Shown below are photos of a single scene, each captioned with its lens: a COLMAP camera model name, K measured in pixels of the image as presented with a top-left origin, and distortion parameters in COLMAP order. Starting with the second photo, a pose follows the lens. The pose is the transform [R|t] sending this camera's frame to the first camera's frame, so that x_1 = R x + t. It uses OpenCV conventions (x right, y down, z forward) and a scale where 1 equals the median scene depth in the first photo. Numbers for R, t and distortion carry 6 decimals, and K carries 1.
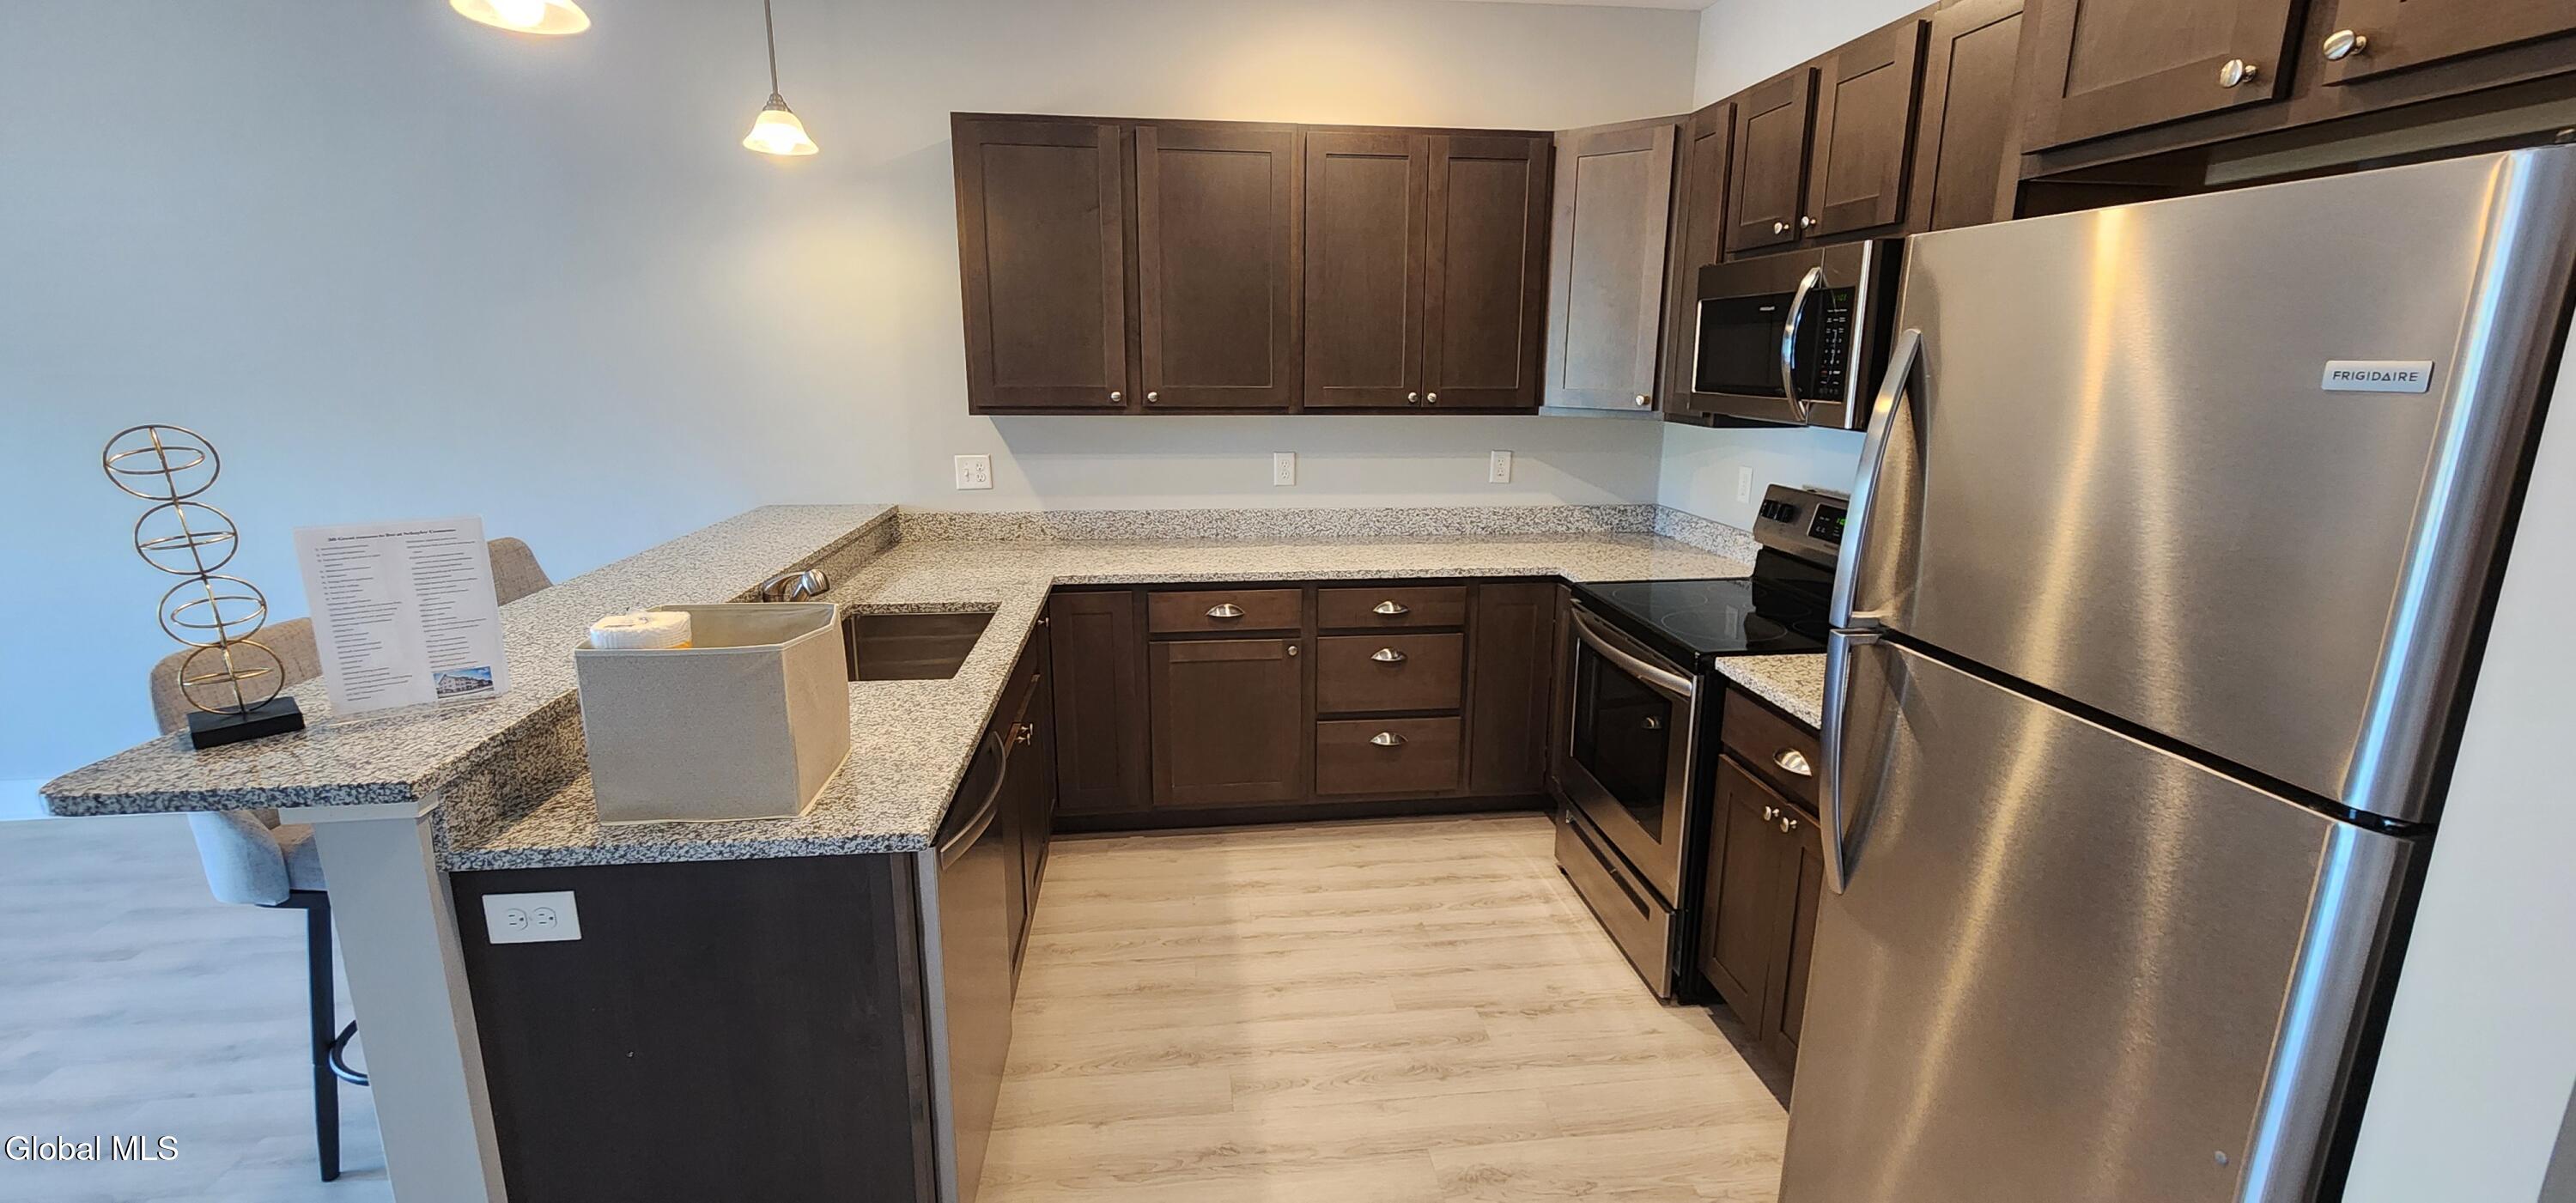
lens RADIAL K [[1062.9, 0, 1288.0], [0, 1062.9, 601.5], [0, 0, 1]] dist [-0.001117, 0.000062]
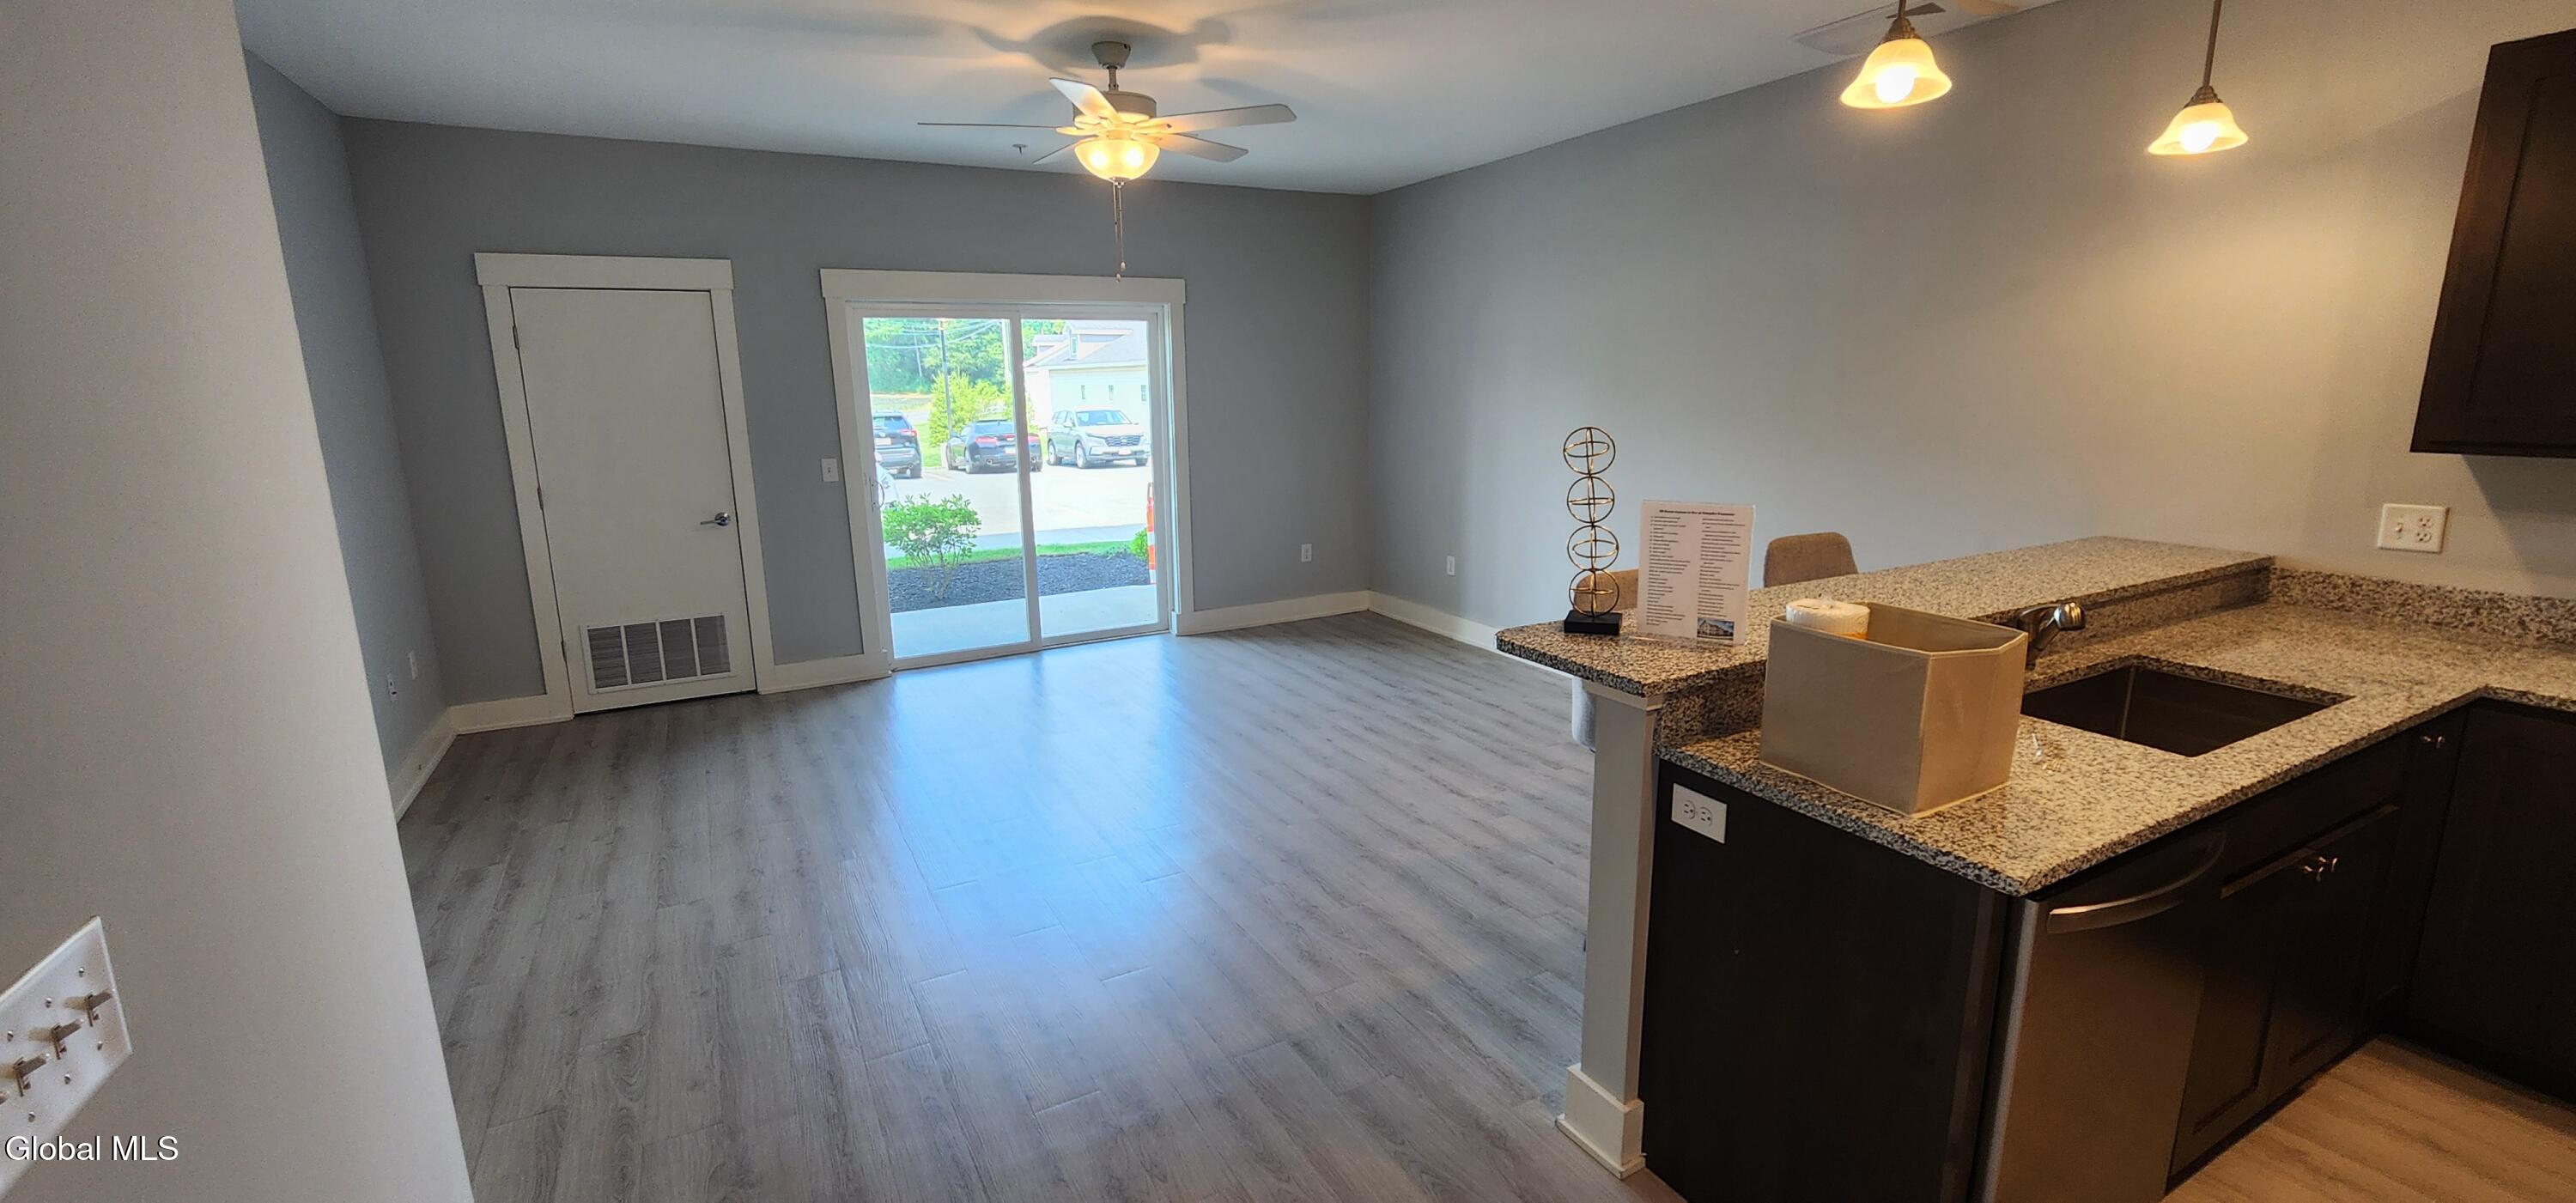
lens RADIAL K [[1062.9, 0, 1288.0], [0, 1062.9, 601.5], [0, 0, 1]] dist [-0.001117, 0.000062]
pose [[0.373934, 0.183893, -0.909042, 0.225664], [-0.196678, 0.973577, 0.116044, -0.006587], [0.906361, 0.135395, 0.400221, -0.012031]]
